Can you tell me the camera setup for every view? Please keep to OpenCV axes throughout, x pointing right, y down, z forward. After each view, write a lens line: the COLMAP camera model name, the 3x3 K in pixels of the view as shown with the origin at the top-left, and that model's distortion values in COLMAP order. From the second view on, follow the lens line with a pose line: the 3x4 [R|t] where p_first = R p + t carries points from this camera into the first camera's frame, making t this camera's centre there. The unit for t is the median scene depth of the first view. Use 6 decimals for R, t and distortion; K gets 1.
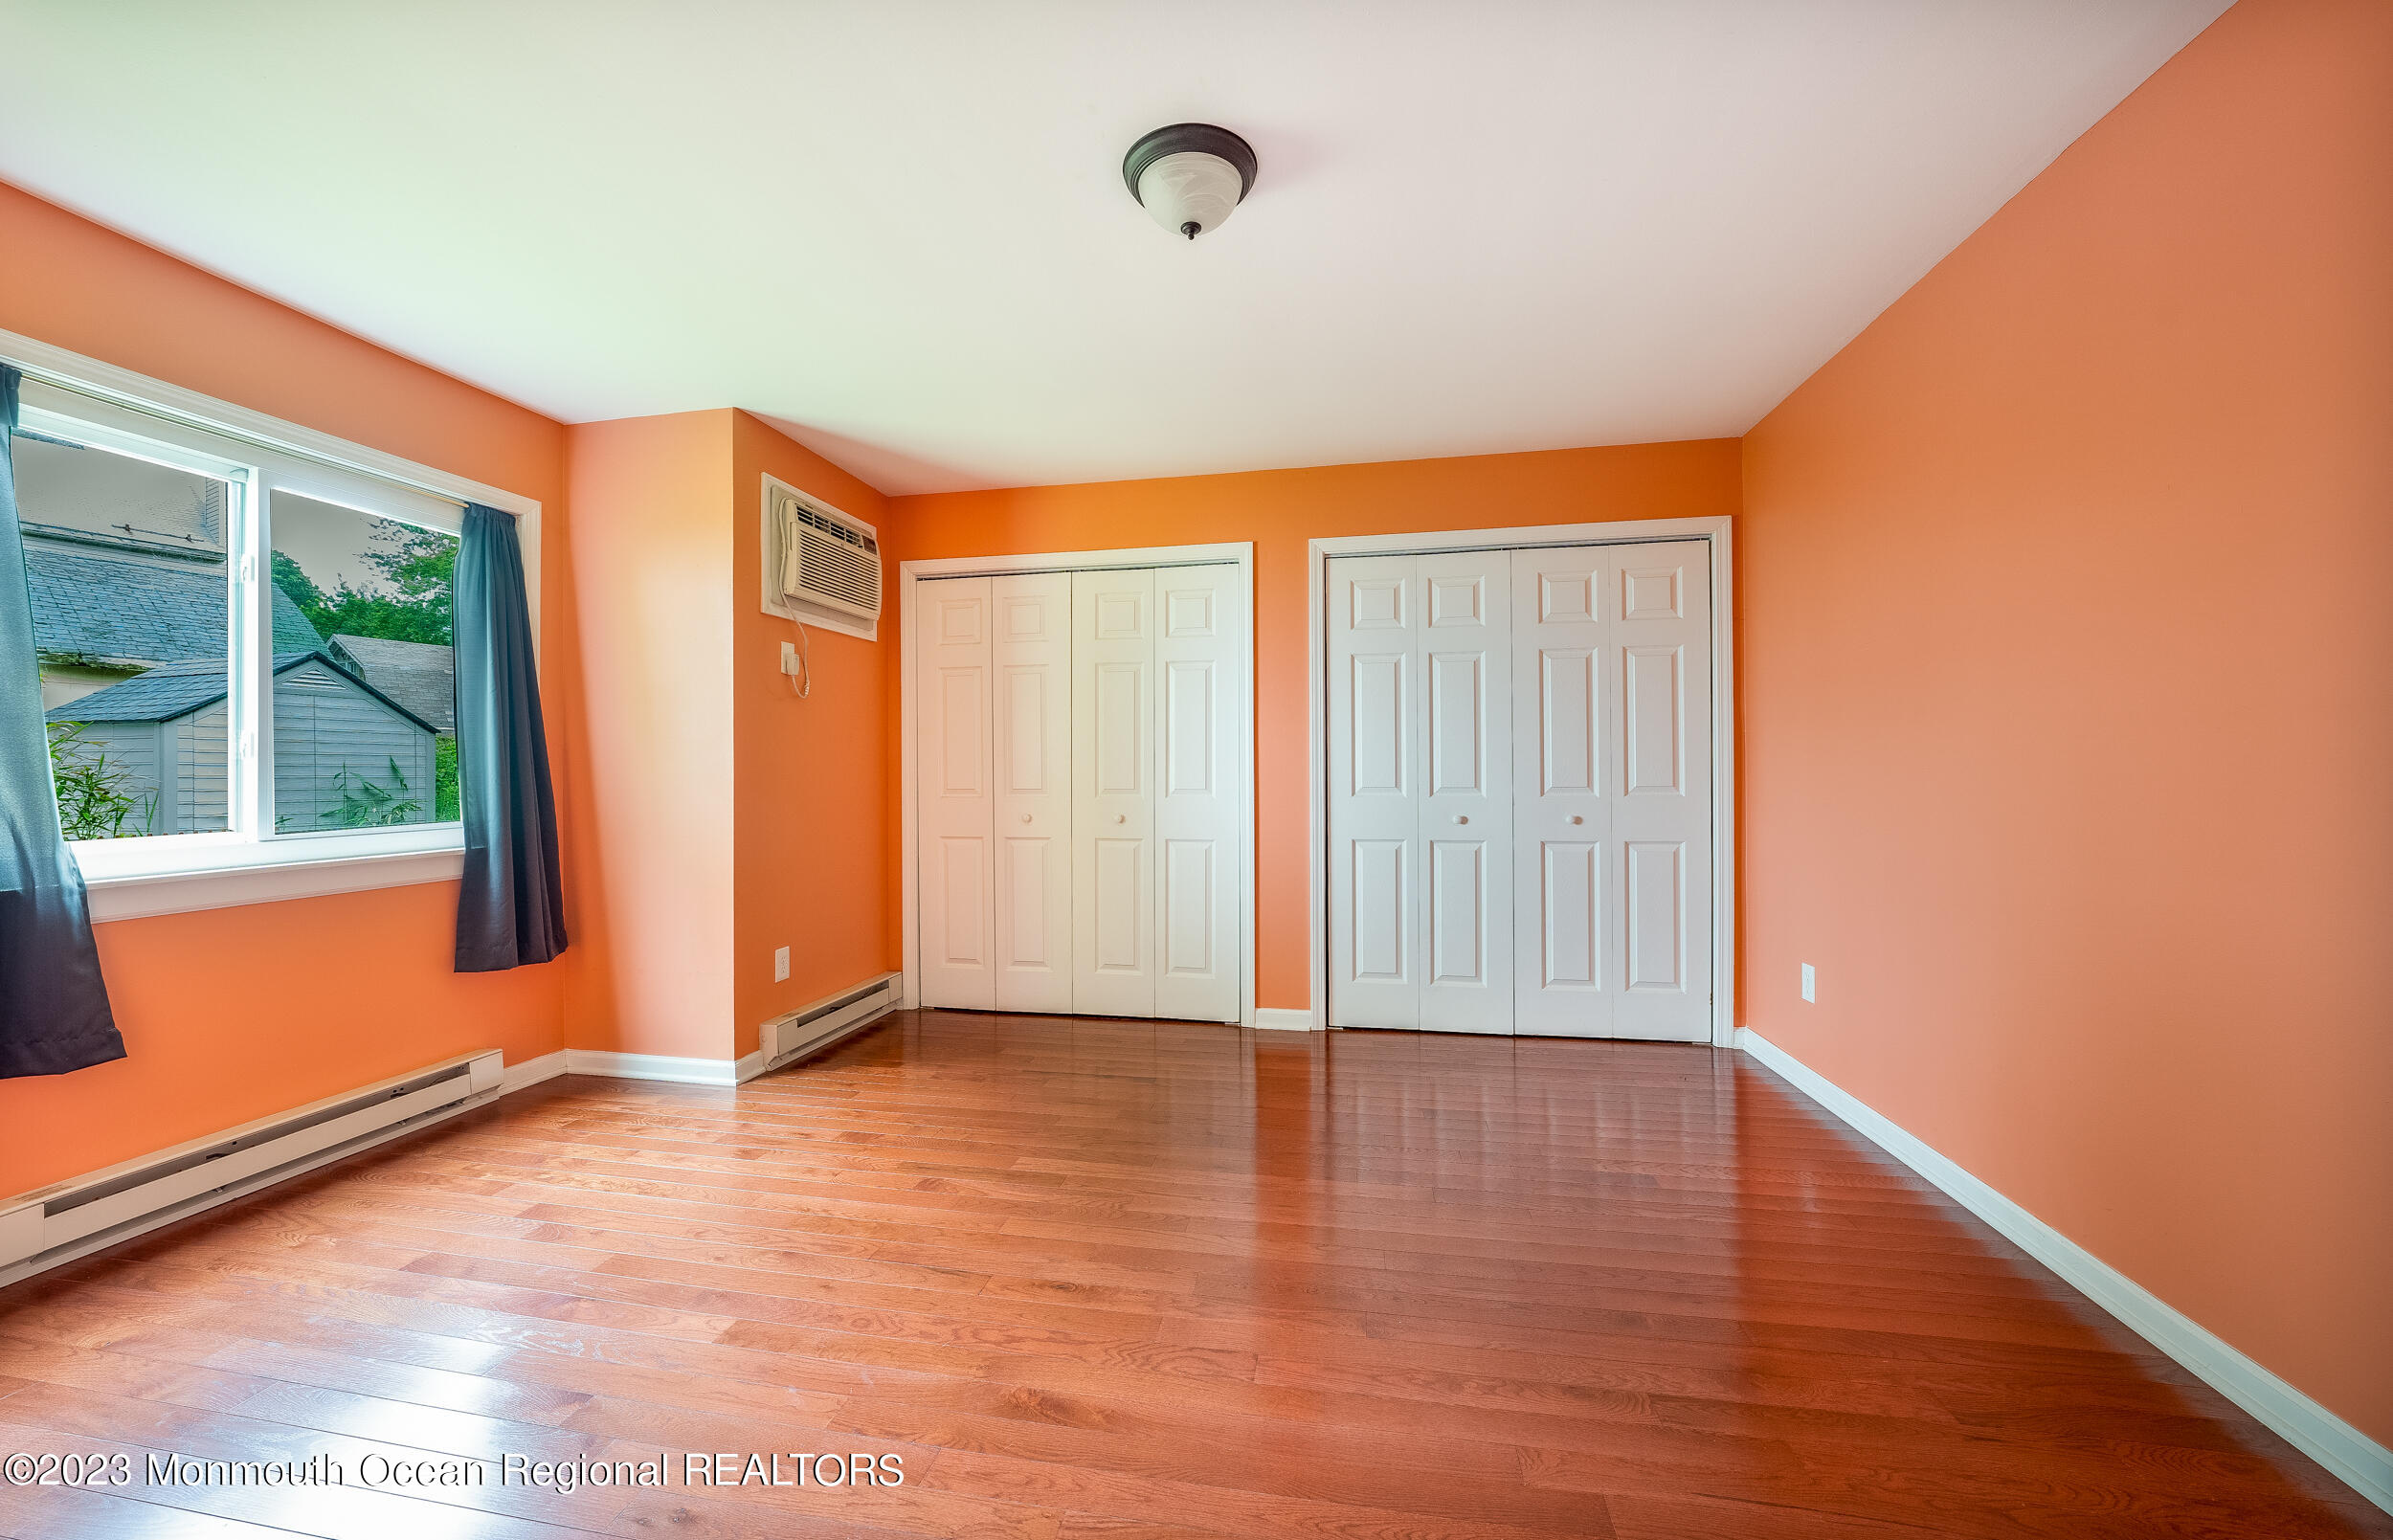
lens RADIAL K [[902.0, 0, 1176.9], [0, 902.0, 744.9], [0, 0, 1]] dist [0.000816, 0.000402]
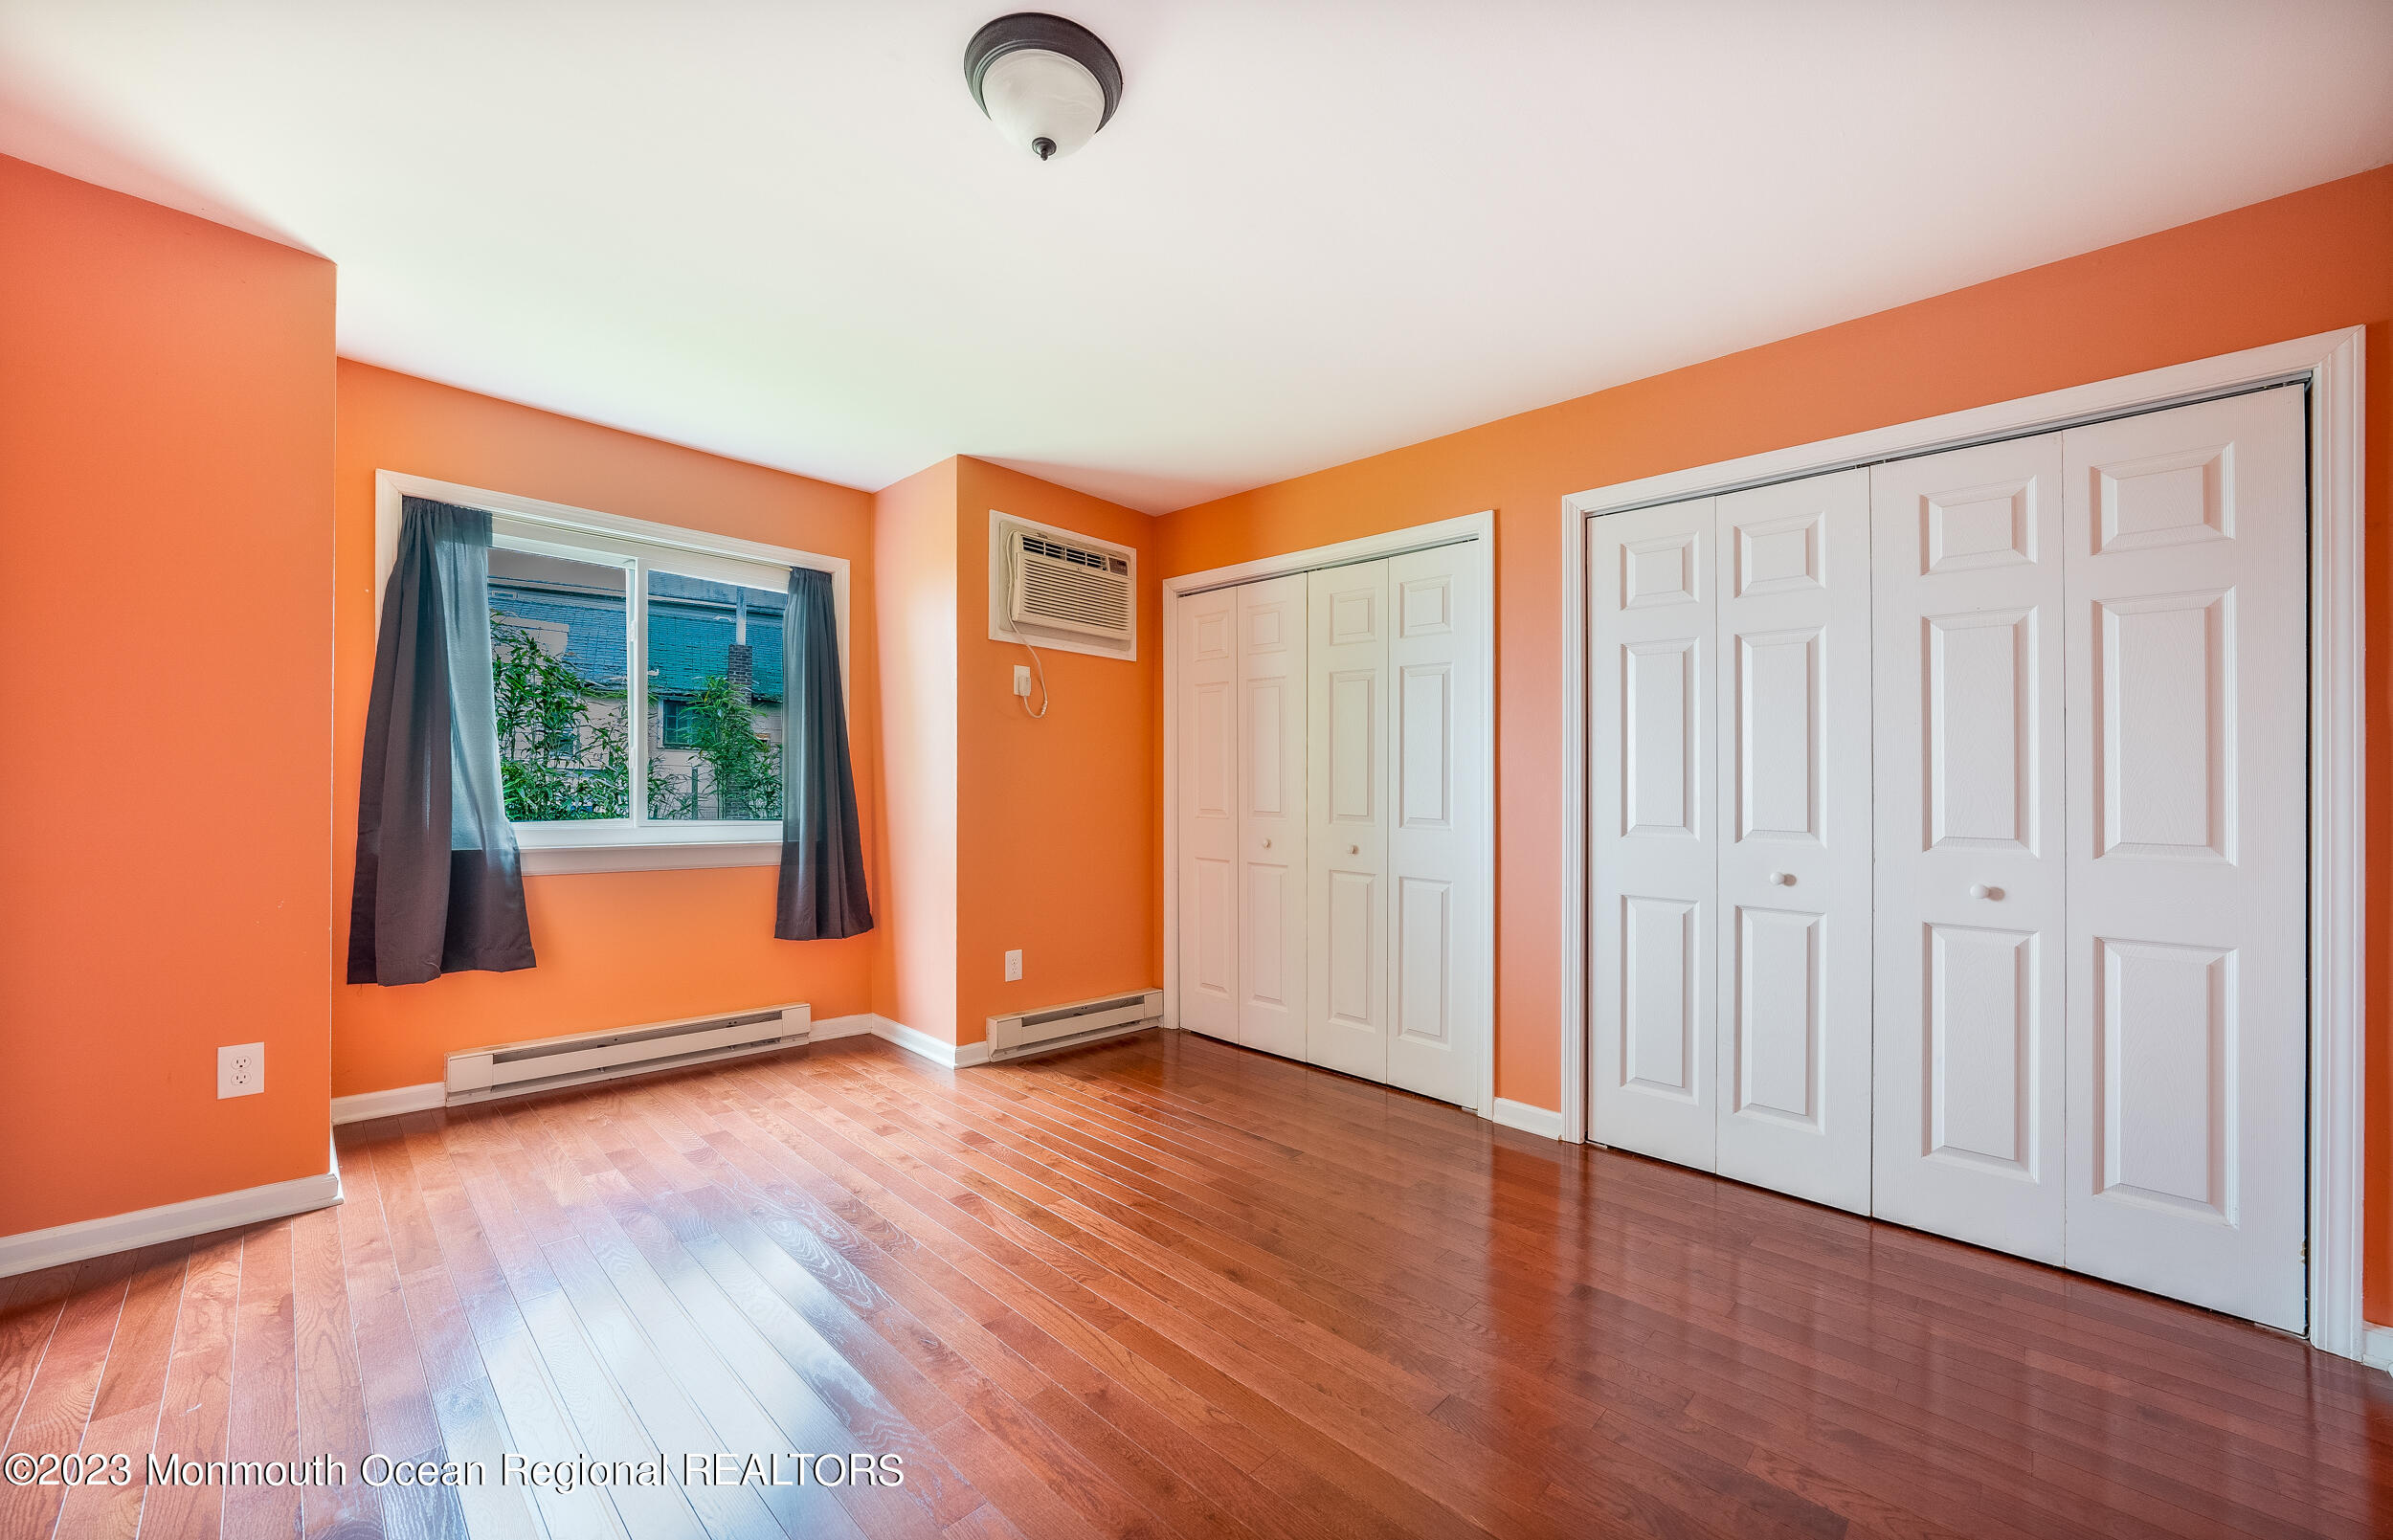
lens RADIAL K [[922.4, 0, 1196.5], [0, 922.4, 770.0], [0, 0, 1]] dist [-0.002005, 0.000176]
pose [[0.840942, 0.011052, -0.541013, 0.342943], [-0.010150, 0.999938, 0.004650, 0.003042], [0.541030, 0.001581, 0.841001, 0.196506]]
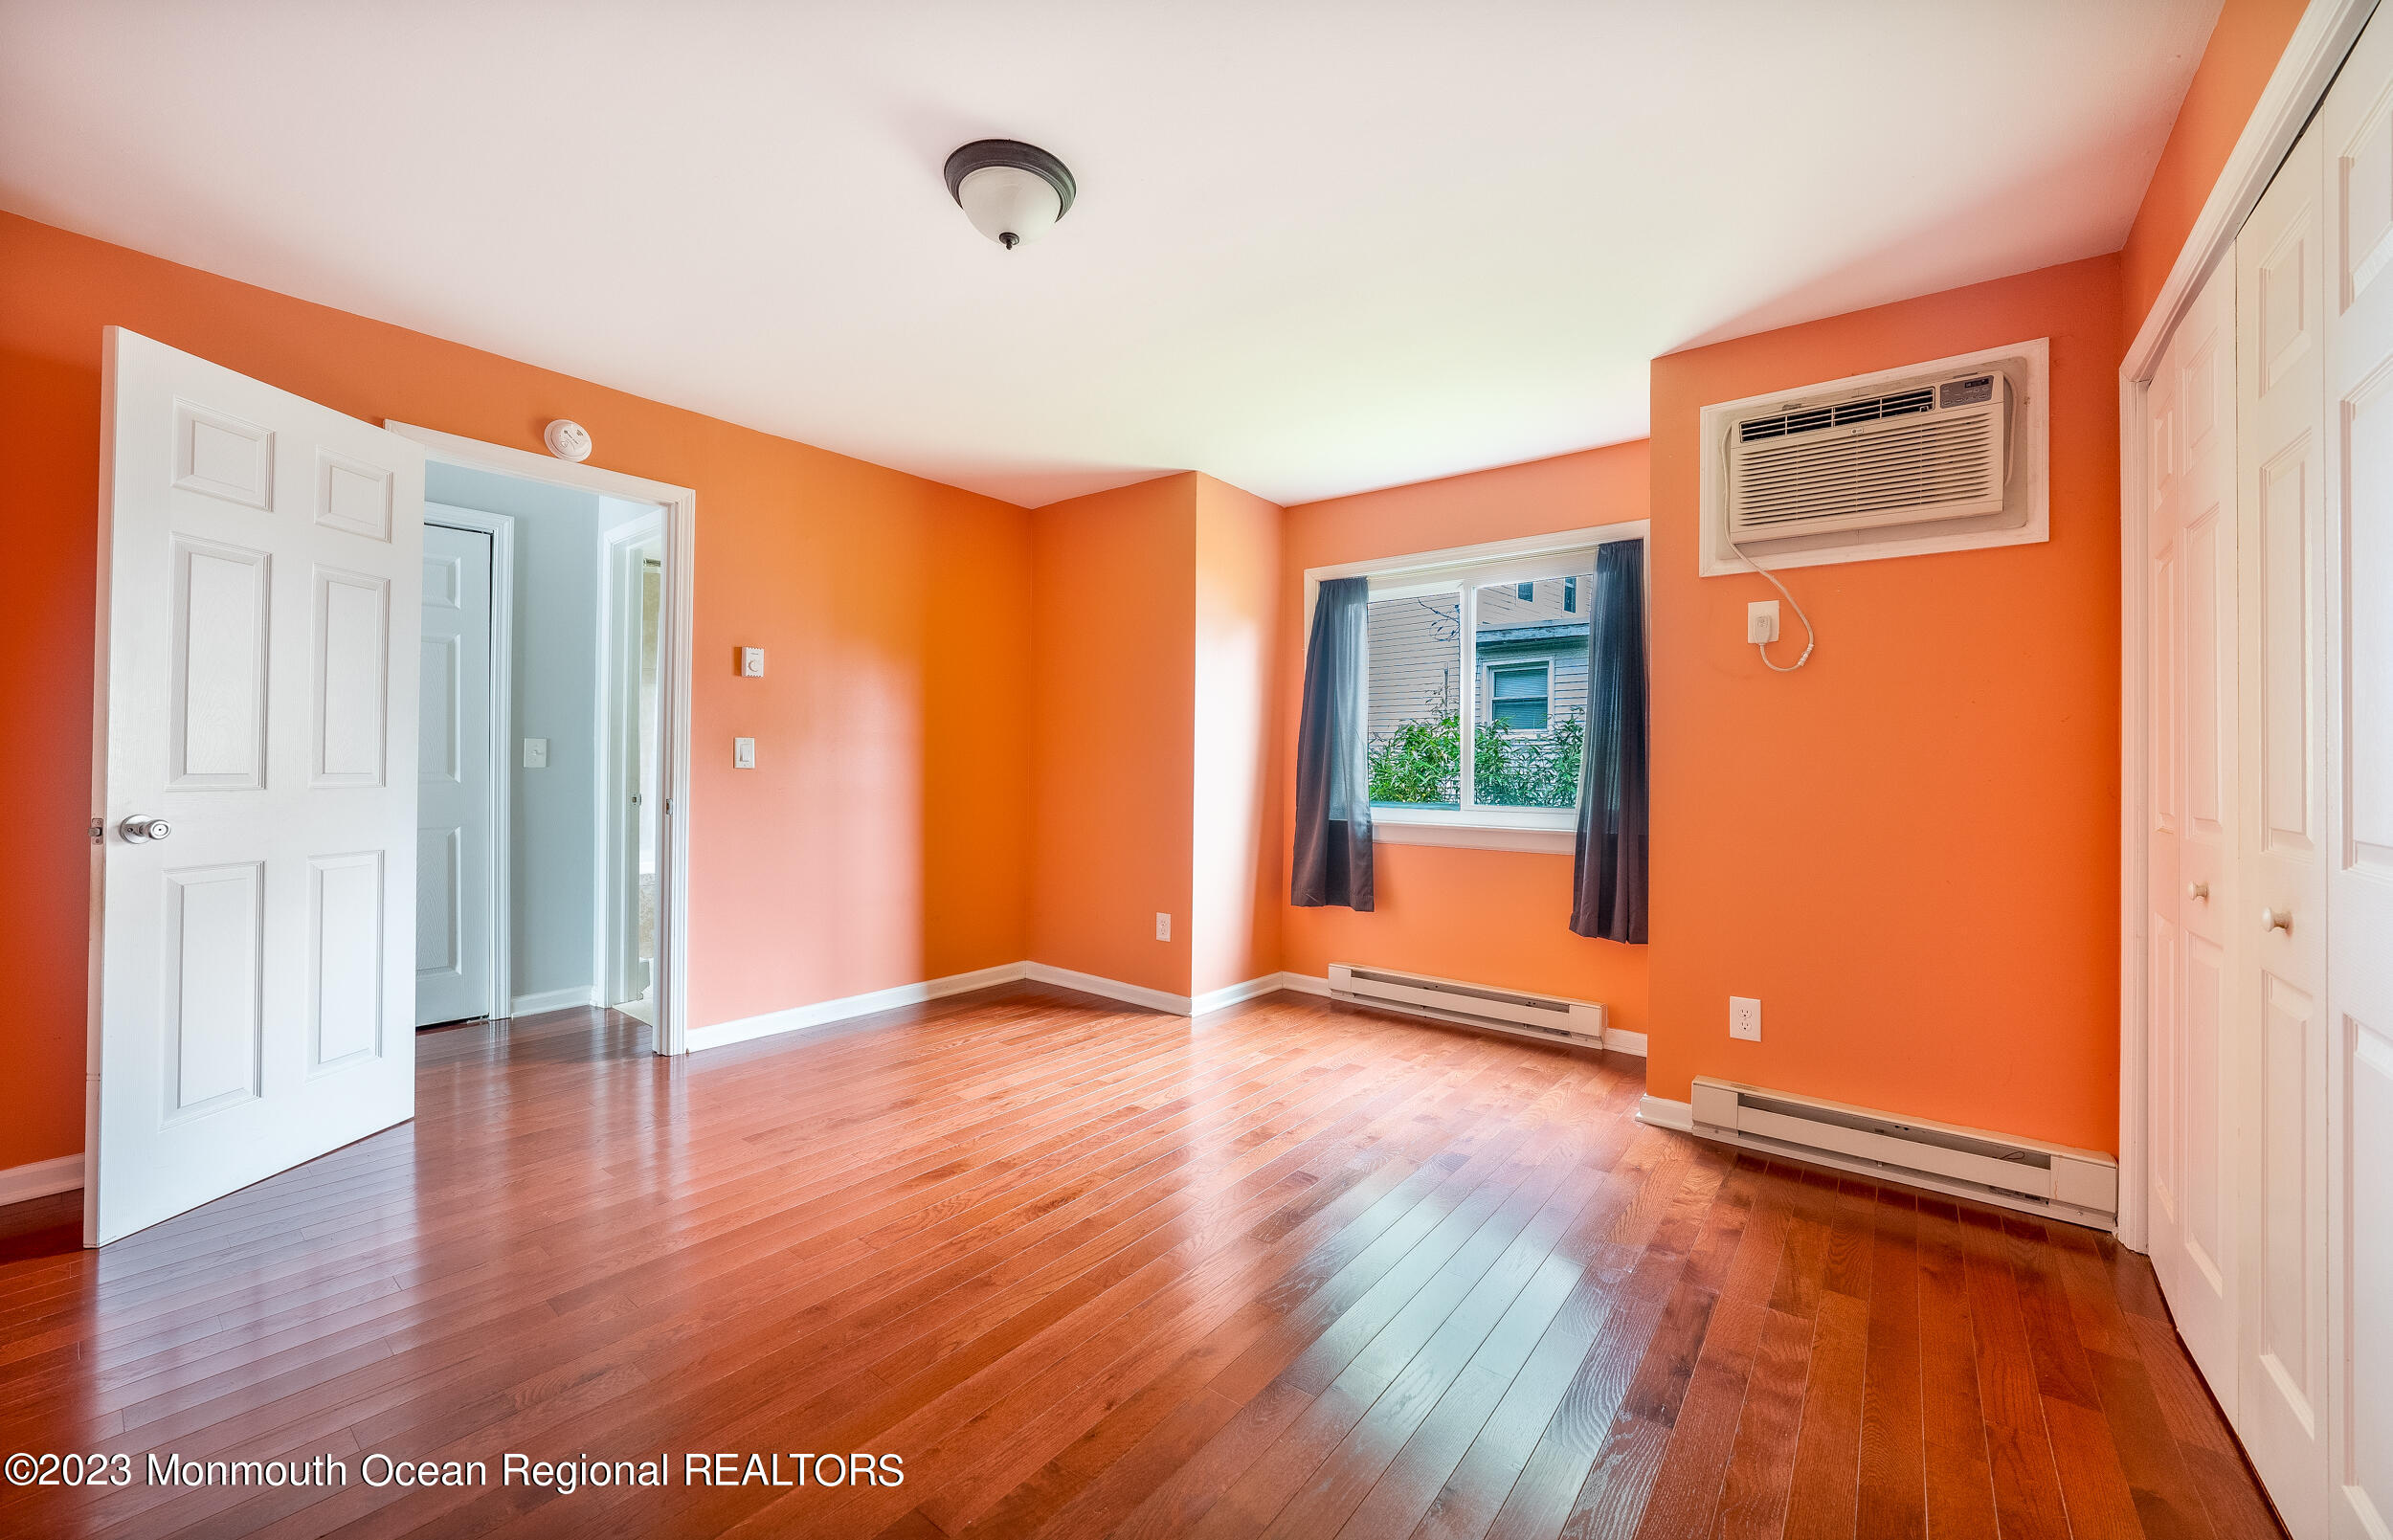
lens RADIAL K [[929.3, 0, 1199.1], [0, 929.3, 760.1], [0, 0, 1]] dist [-0.000827, 0.000612]
pose [[-0.442988, -0.008609, -0.896486, 0.496878], [0.015293, 0.999736, -0.017157, 0.028314], [0.896397, -0.021310, -0.442739, 0.958963]]
